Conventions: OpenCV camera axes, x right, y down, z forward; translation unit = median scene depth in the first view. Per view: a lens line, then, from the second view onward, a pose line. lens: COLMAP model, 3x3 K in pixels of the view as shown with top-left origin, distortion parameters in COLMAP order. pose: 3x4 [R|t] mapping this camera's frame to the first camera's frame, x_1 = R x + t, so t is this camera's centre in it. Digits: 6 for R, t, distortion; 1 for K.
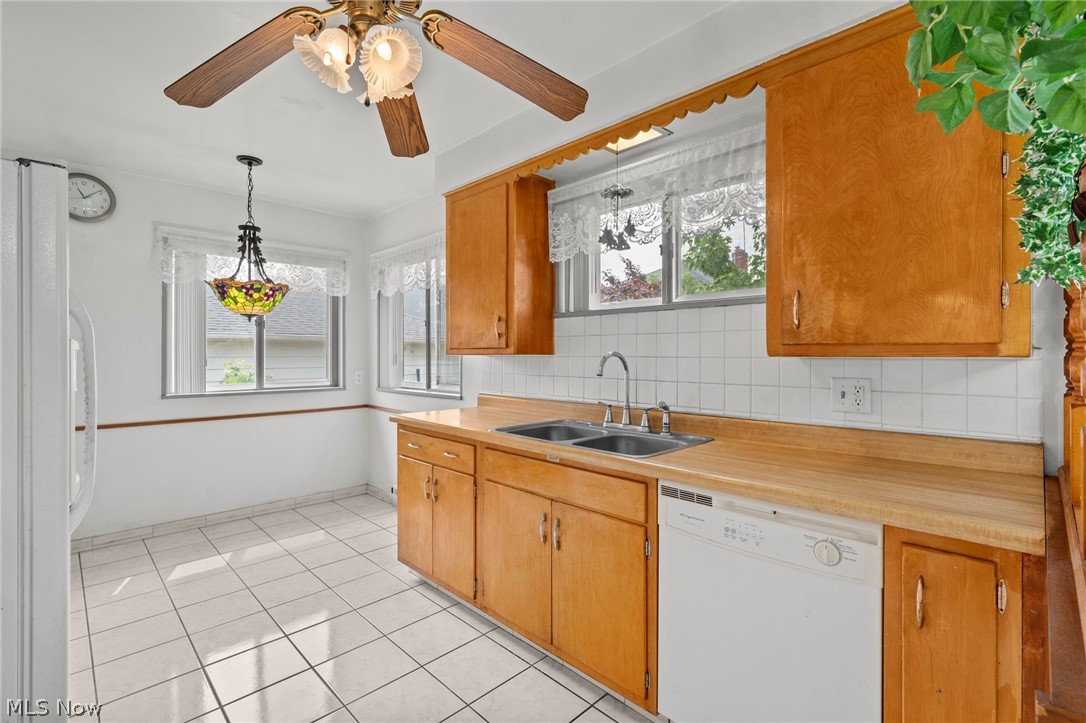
lens RADIAL K [[497.4, 0, 549.1], [0, 497.4, 355.0], [0, 0, 1]] dist [0.003383, 0.000278]
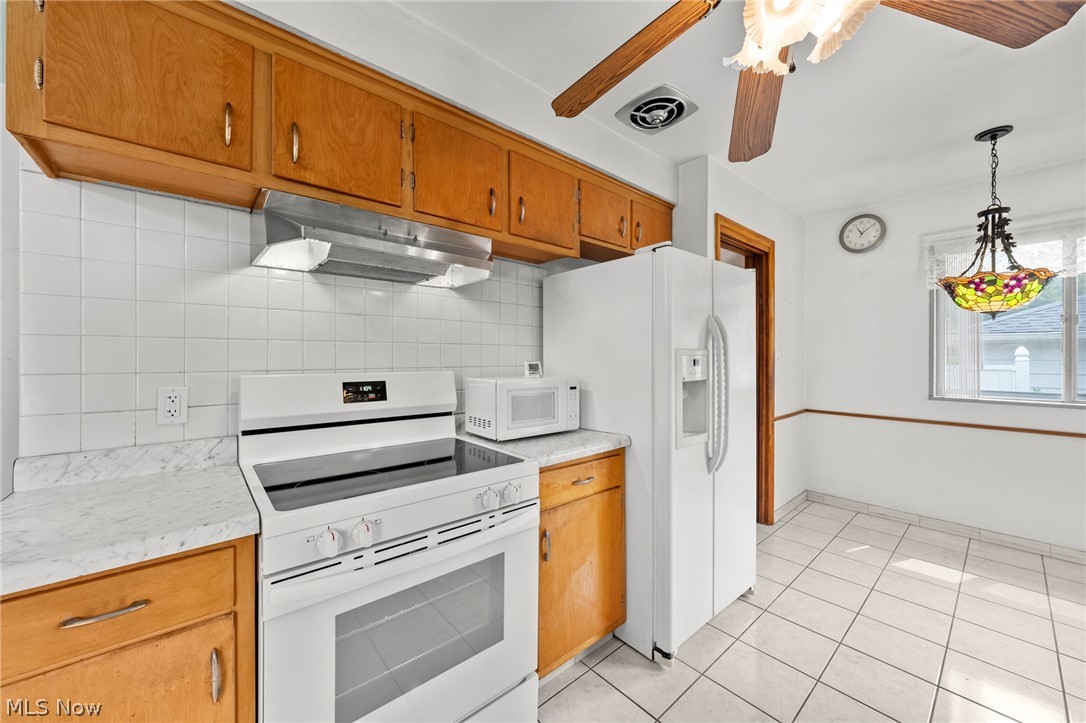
lens RADIAL K [[412.6, 0, 551.8], [0, 412.6, 357.6], [0, 0, 1]] dist [0.001606, -0.000109]
pose [[-0.064394, 0.003561, -0.997918, 0.164360], [-0.005750, 0.999976, 0.003940, -0.000269], [0.997908, 0.005992, -0.064372, 0.281272]]
